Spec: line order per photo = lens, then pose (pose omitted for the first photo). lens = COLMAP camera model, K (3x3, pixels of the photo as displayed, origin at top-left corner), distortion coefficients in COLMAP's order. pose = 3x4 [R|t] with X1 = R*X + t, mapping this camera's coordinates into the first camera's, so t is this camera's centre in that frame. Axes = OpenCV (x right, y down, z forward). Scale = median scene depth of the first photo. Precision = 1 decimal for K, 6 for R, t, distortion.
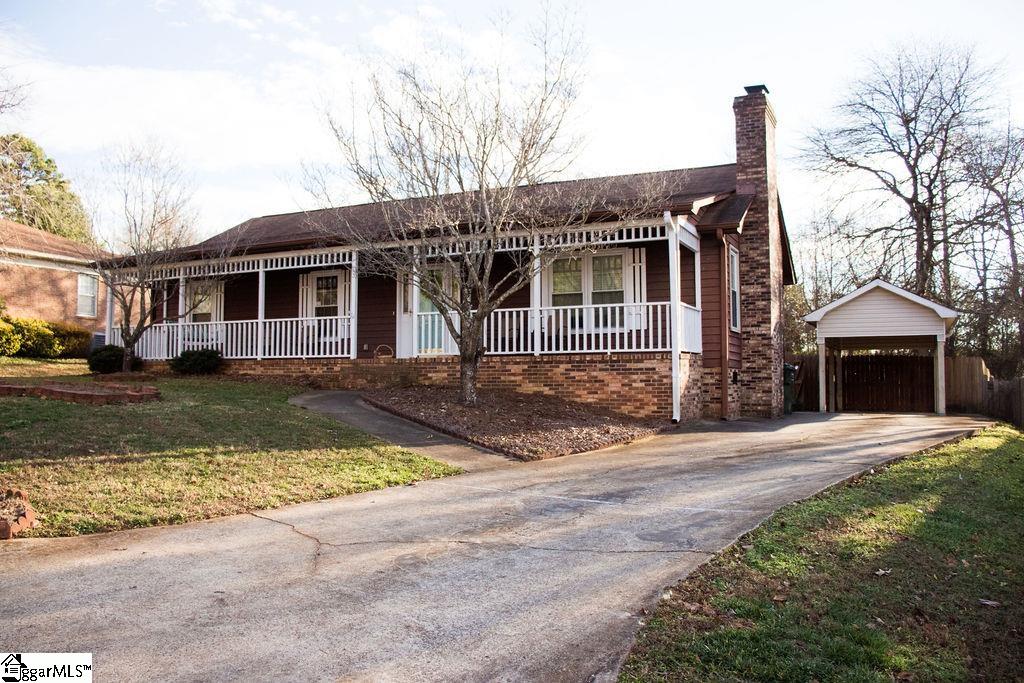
lens RADIAL K [[918.5, 0, 512.0], [0, 918.5, 341.5], [0, 0, 1]] dist [-0.189859, 0.244632]
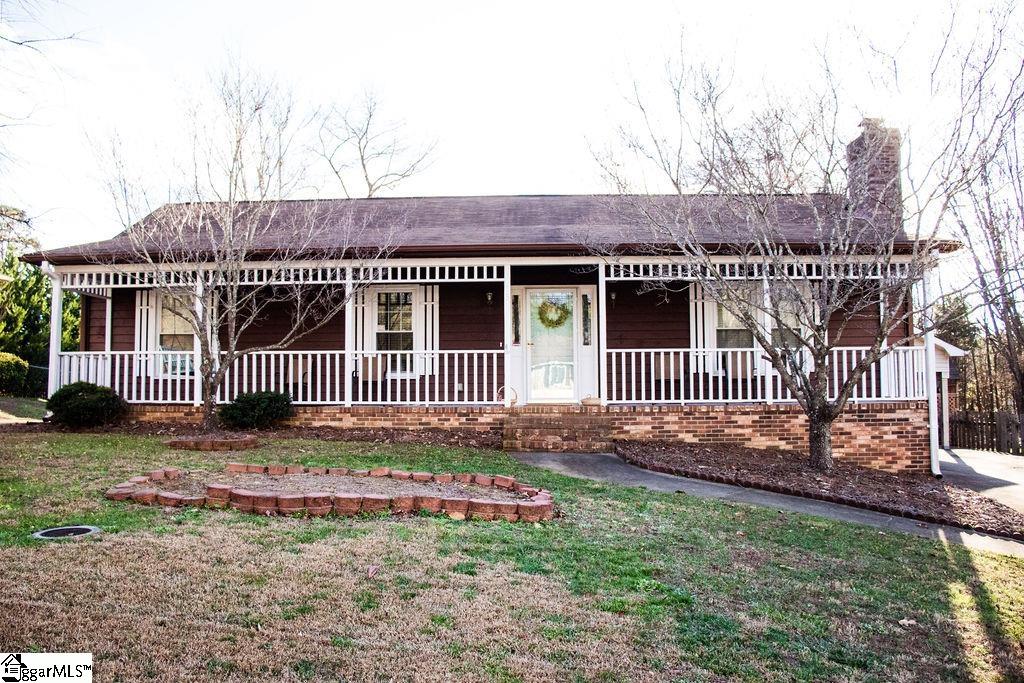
lens RADIAL K [[918.5, 0, 512.0], [0, 918.5, 341.5], [0, 0, 1]] dist [-0.189859, 0.244632]
pose [[0.897374, 0.040146, 0.439441, -0.538239], [-0.016855, 0.998245, -0.056777, 0.008484], [-0.440949, 0.043544, 0.896475, 0.333017]]
